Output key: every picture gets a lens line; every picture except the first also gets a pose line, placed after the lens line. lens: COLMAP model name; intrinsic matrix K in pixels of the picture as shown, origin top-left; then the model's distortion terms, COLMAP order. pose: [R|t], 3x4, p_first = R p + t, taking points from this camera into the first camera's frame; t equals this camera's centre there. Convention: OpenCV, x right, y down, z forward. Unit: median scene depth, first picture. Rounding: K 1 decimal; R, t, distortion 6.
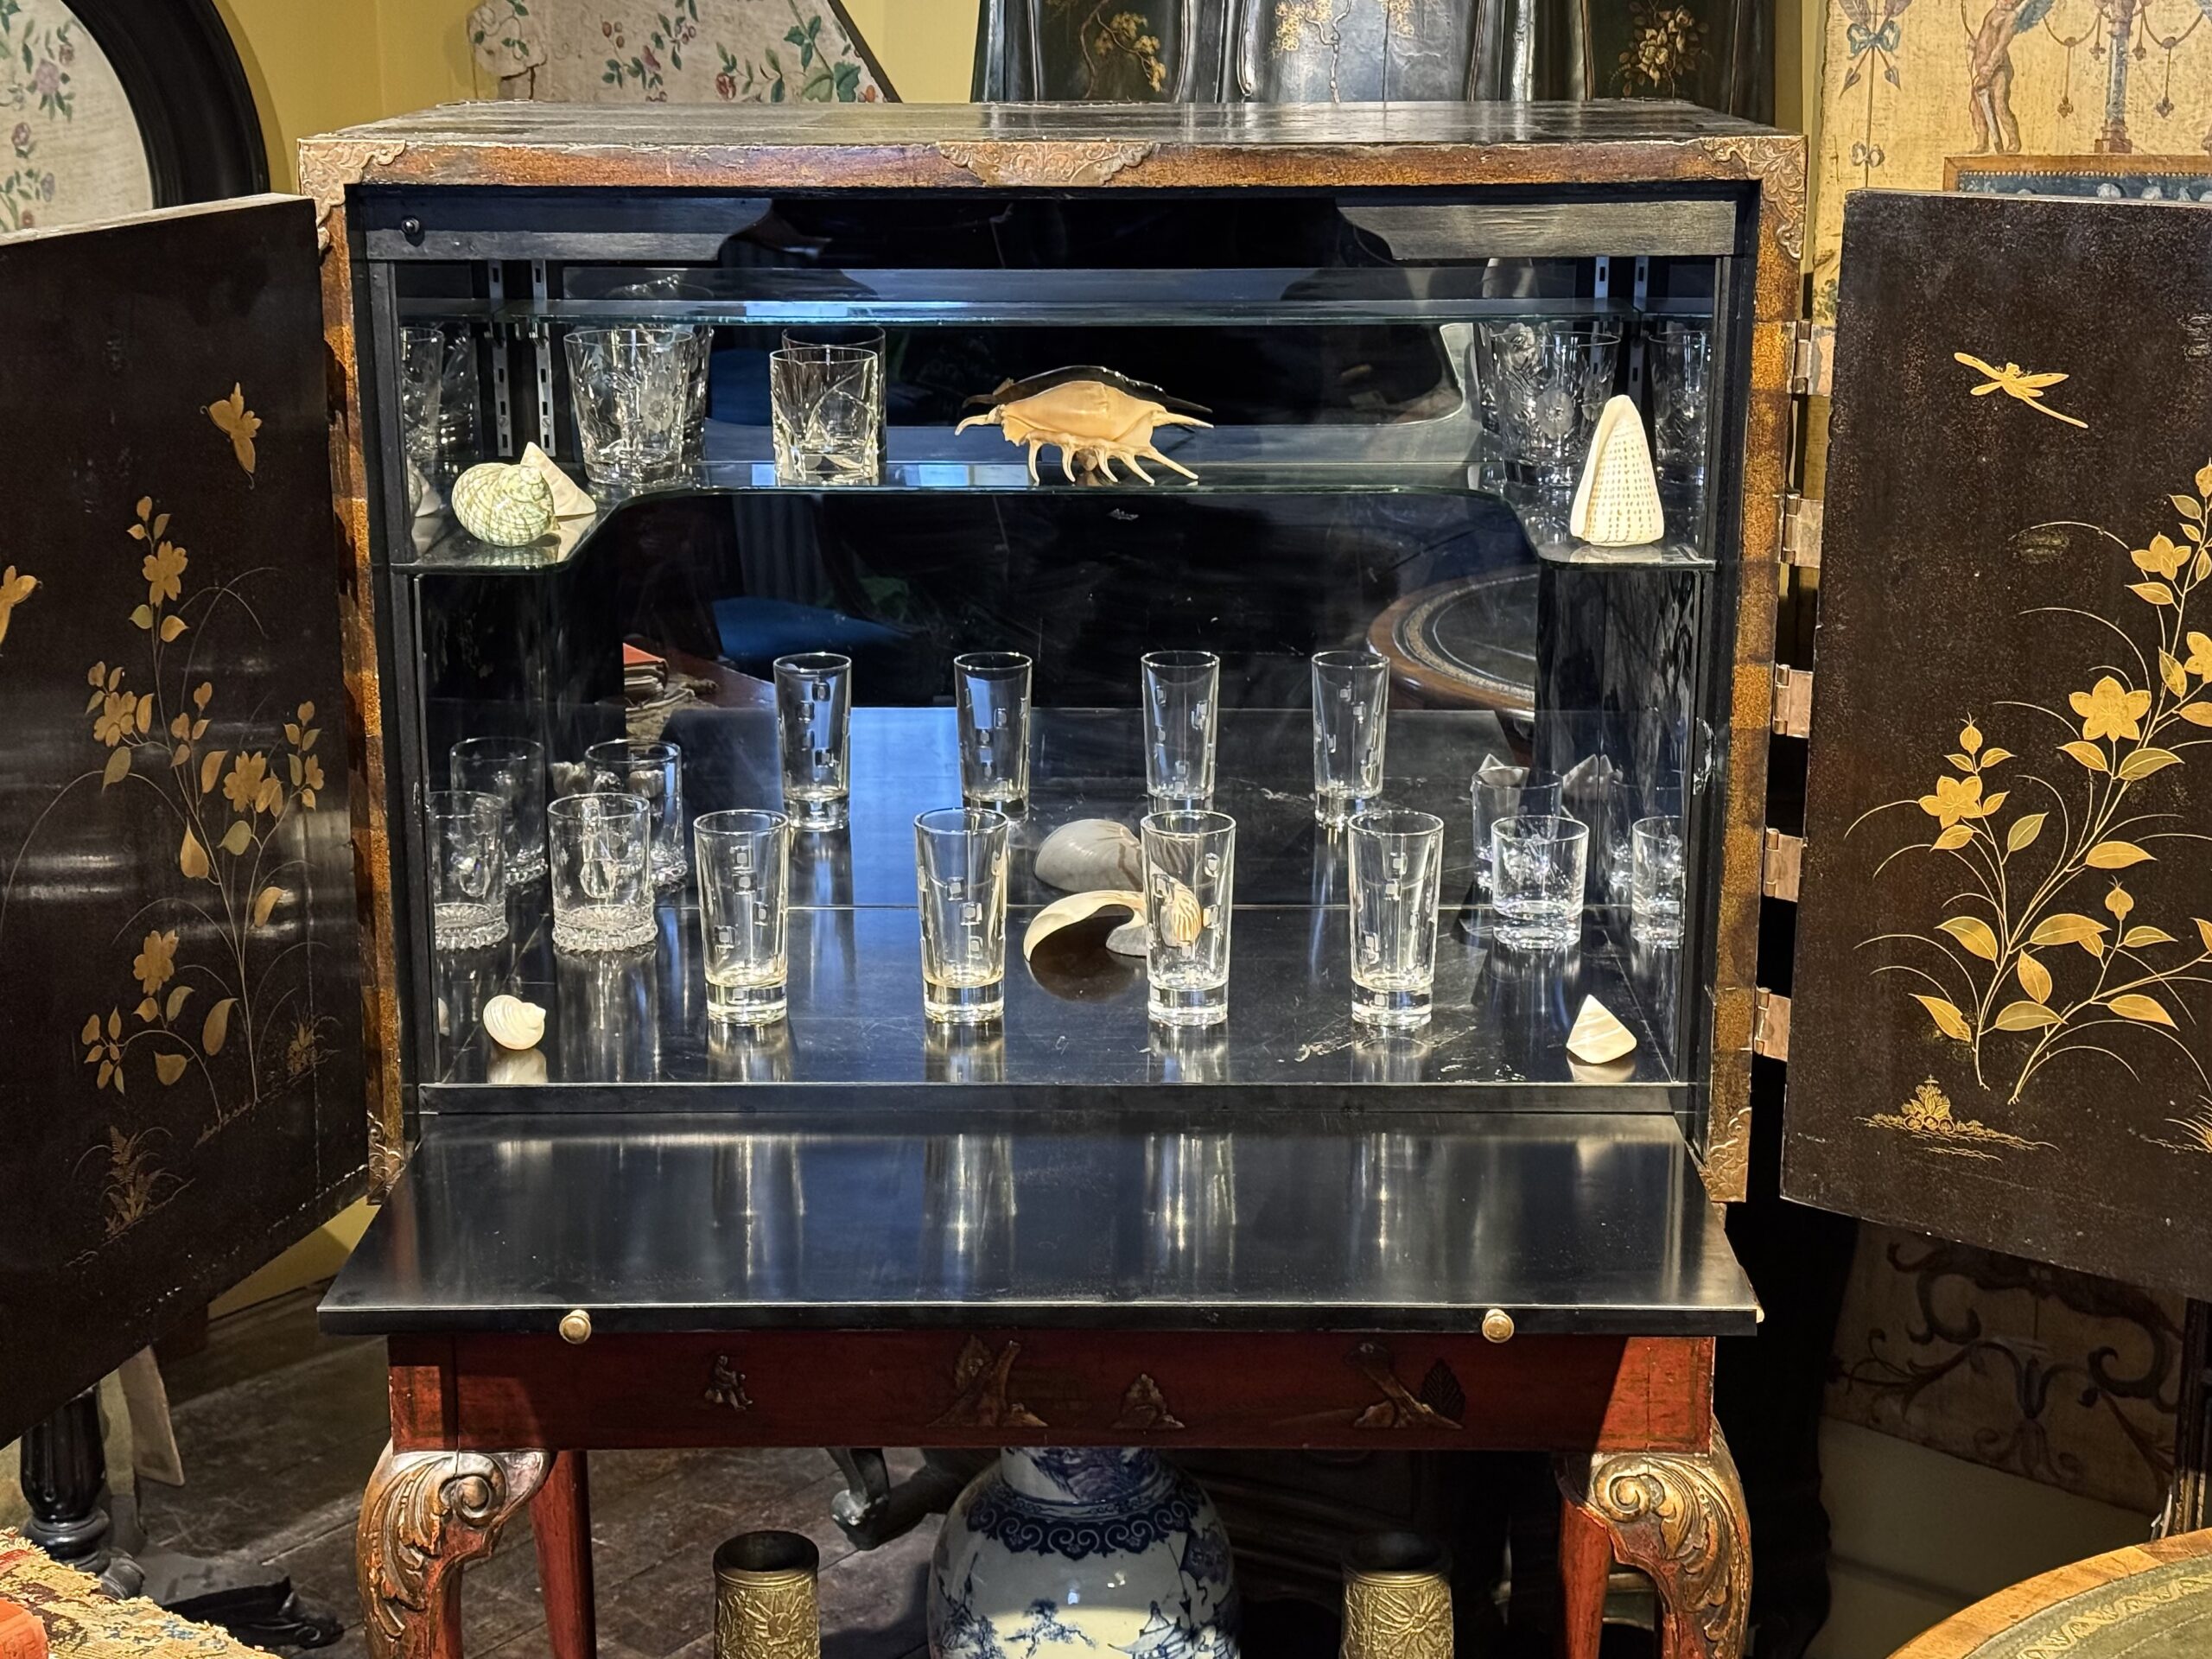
lens RADIAL K [[3245.6, 0, 1124.1], [0, 3245.6, 830.9], [0, 0, 1]] dist [-0.040071, 0.000000]
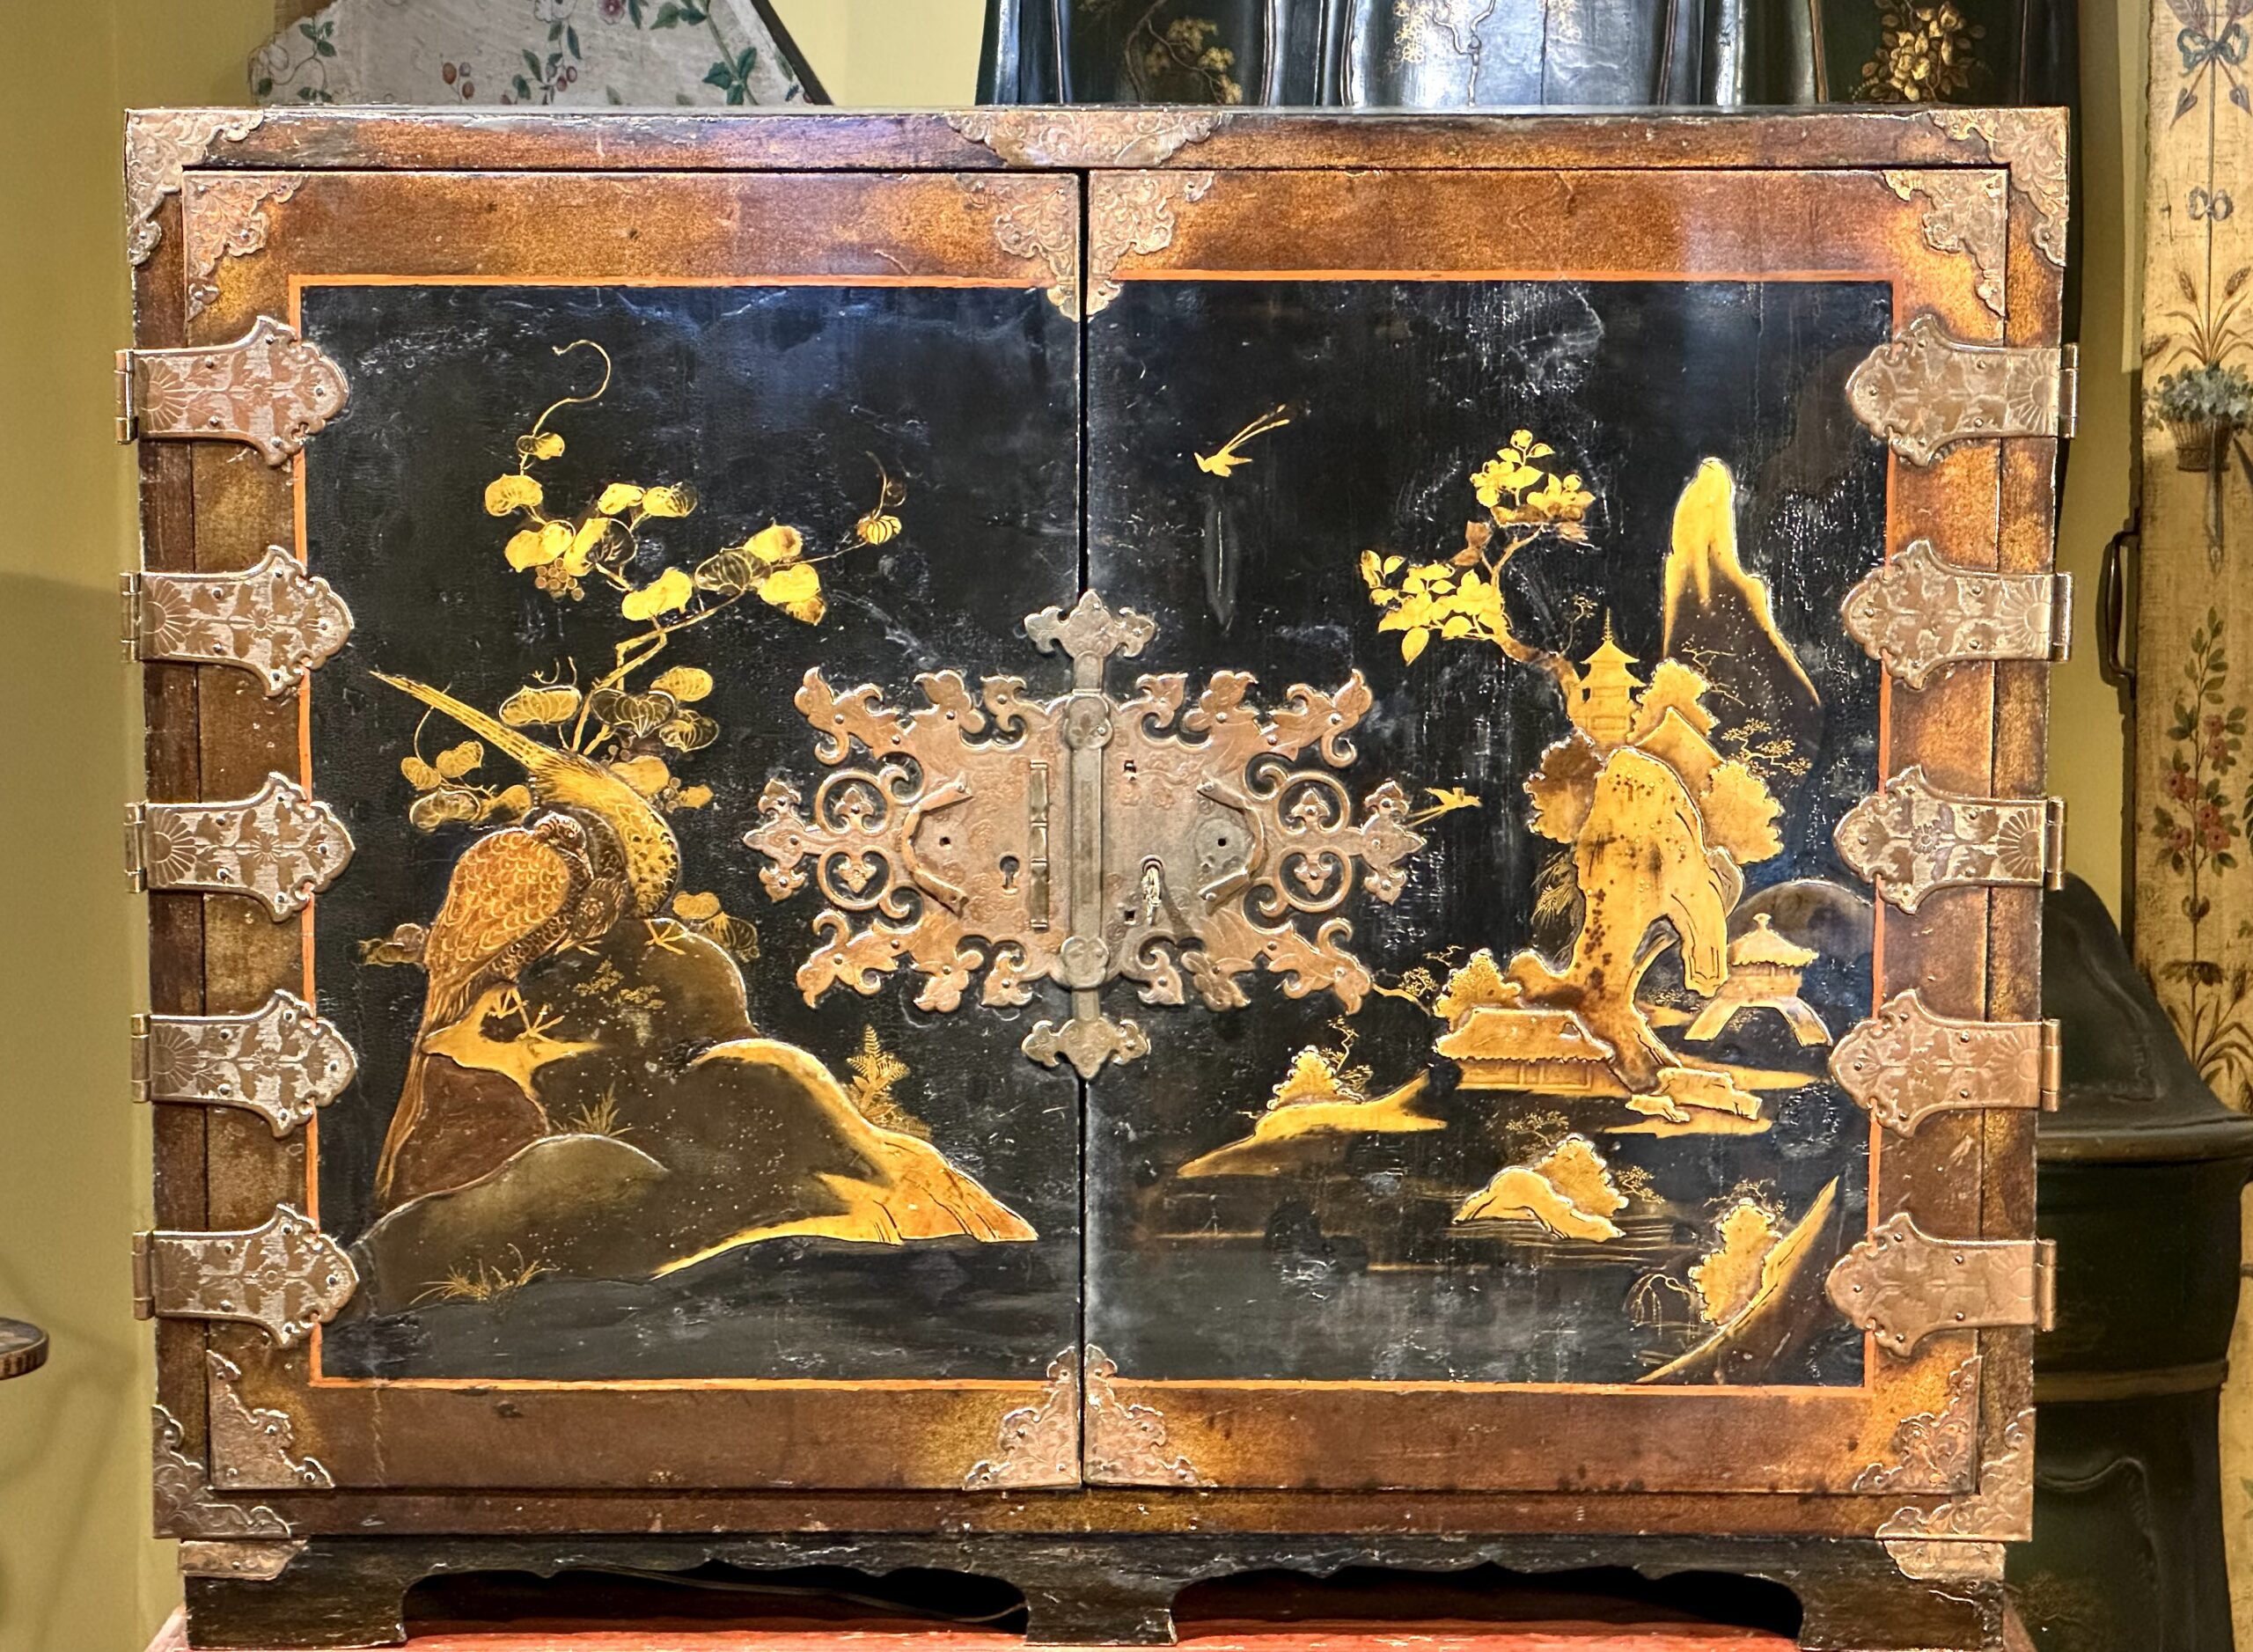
lens RADIAL K [[5860.1, 0, 1116.7], [0, 5860.1, 826.4], [0, 0, 1]] dist [-0.097422, 0.000000]
pose [[0.999937, 0.001558, -0.011109, -0.000666], [-0.003248, 0.988100, -0.153776, 0.171785], [0.010737, 0.153803, 0.988043, -0.359856]]
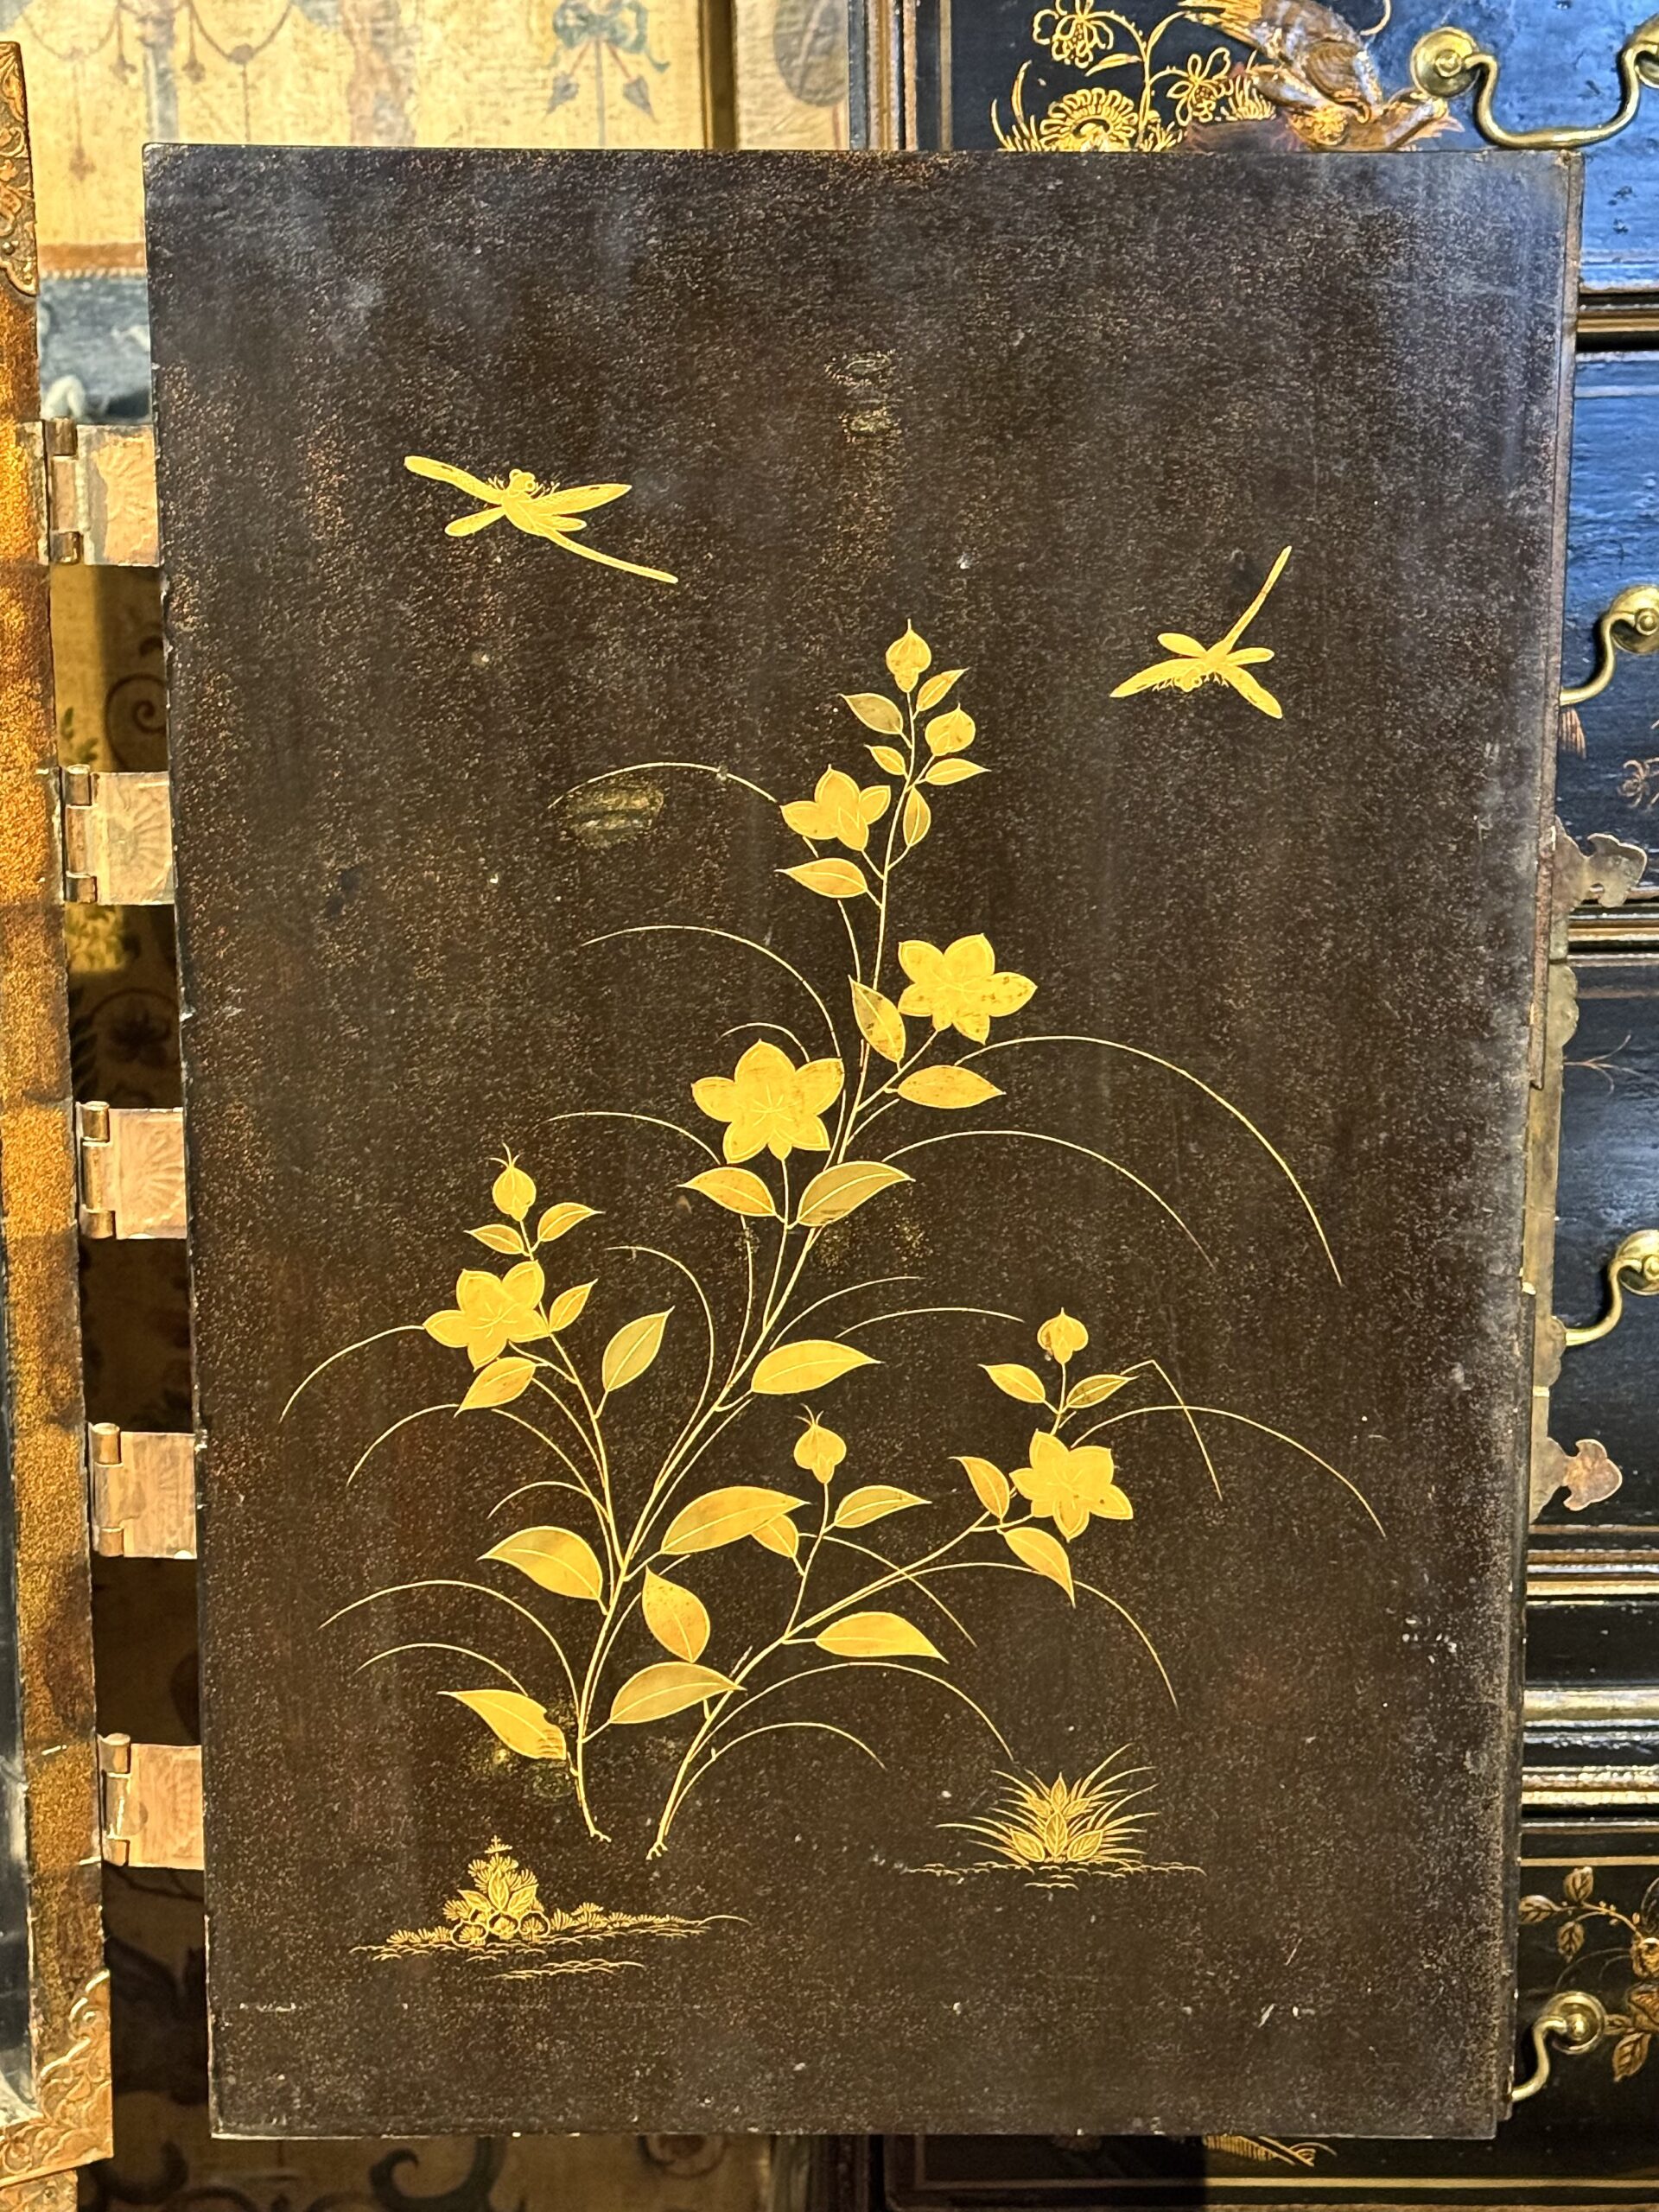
lens RADIAL K [[3830.5, 0, 835.3], [0, 3830.5, 1130.1], [0, 0, 1]] dist [0.120730, 0.000000]
pose [[0.797917, -0.122912, 0.590103, -0.063026], [0.152975, 0.988230, -0.001011, -0.029554], [-0.583033, 0.091077, 0.807328, 0.460759]]
